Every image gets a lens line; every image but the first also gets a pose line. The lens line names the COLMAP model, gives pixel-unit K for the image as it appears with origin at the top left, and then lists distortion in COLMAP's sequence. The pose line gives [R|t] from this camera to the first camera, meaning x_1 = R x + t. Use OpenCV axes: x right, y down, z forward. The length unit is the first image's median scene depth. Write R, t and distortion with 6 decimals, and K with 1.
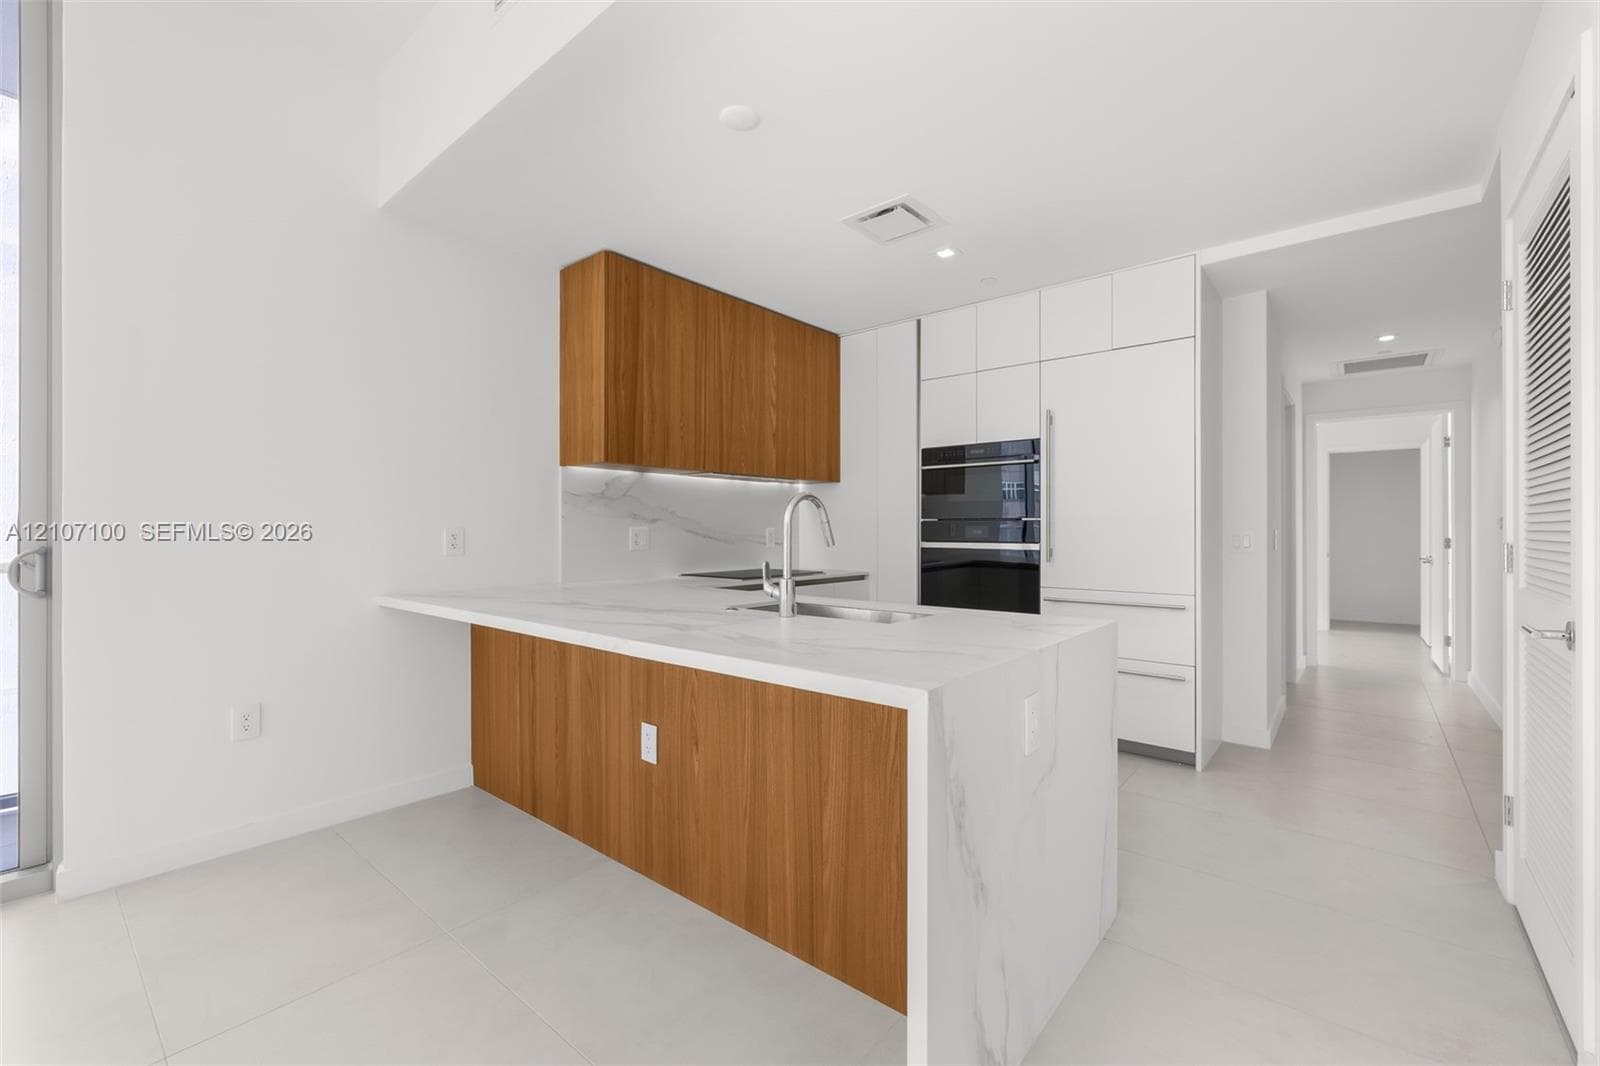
lens RADIAL K [[669.2, 0, 799.0], [0, 669.2, 526.6], [0, 0, 1]] dist [-0.000103, -0.000298]
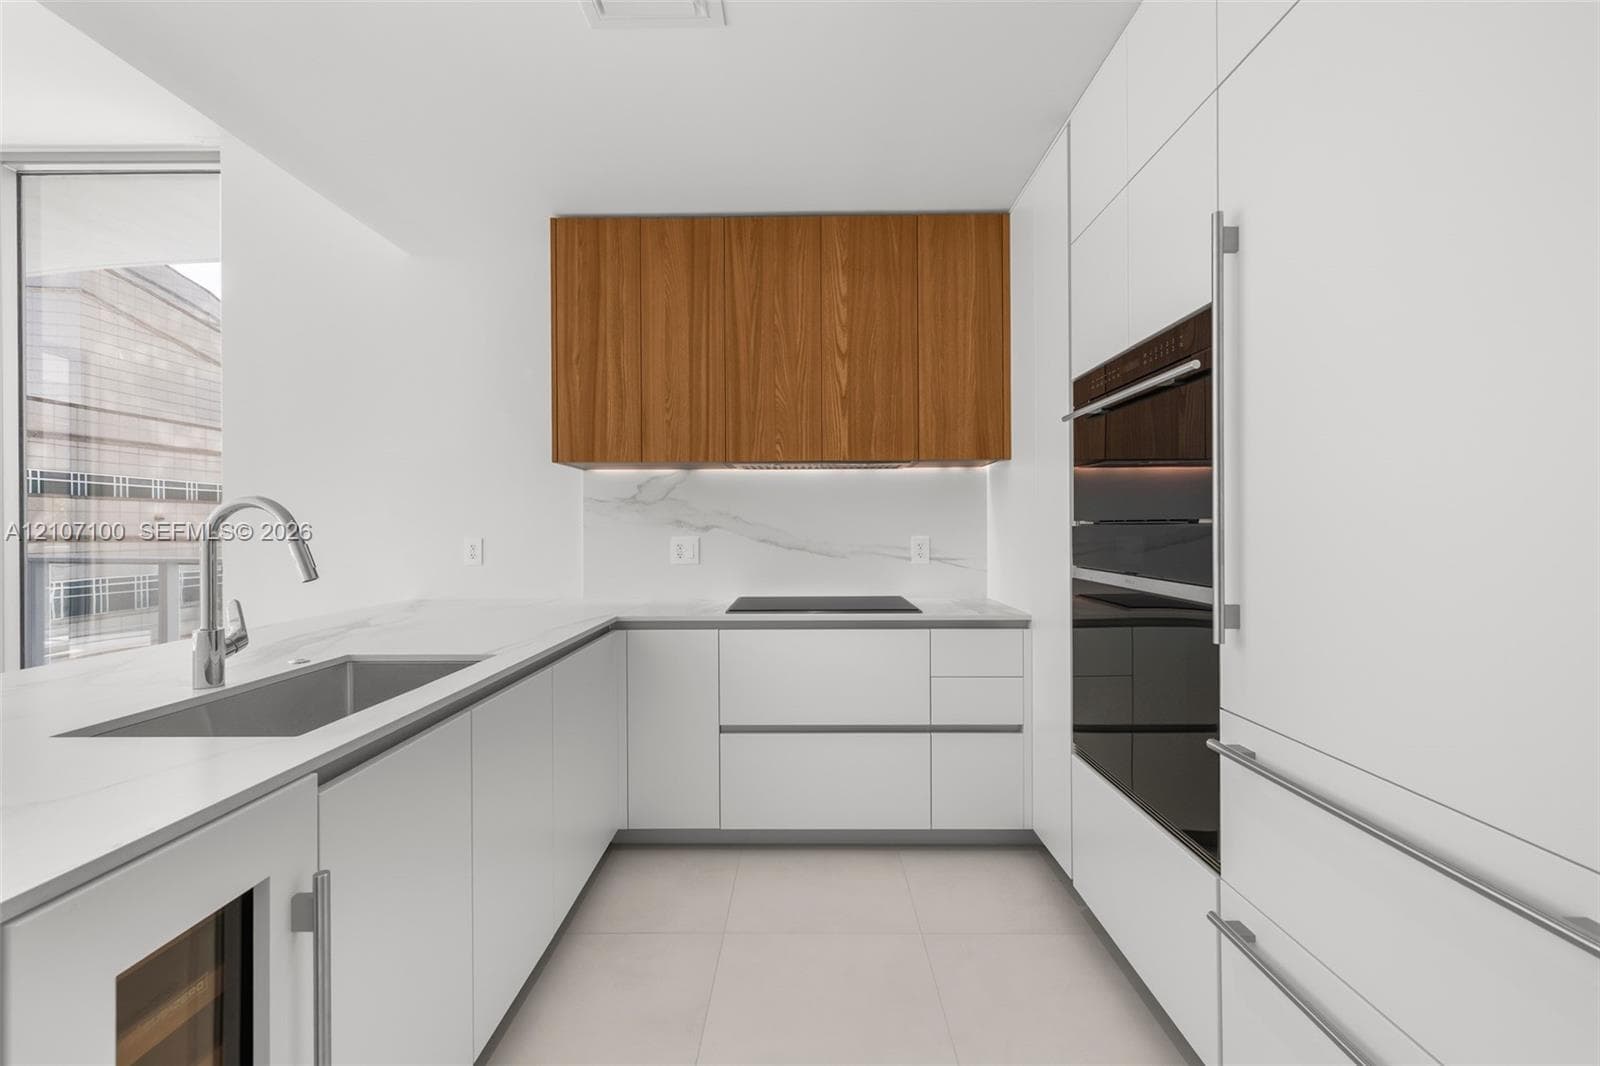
lens RADIAL K [[669.2, 0, 811.0], [0, 669.2, 519.6], [0, 0, 1]] dist [-0.000103, -0.000298]
pose [[0.638136, -0.012202, -0.769827, 0.492807], [0.007564, 0.999926, -0.009579, -0.010369], [0.769886, 0.000289, 0.638181, 0.593347]]
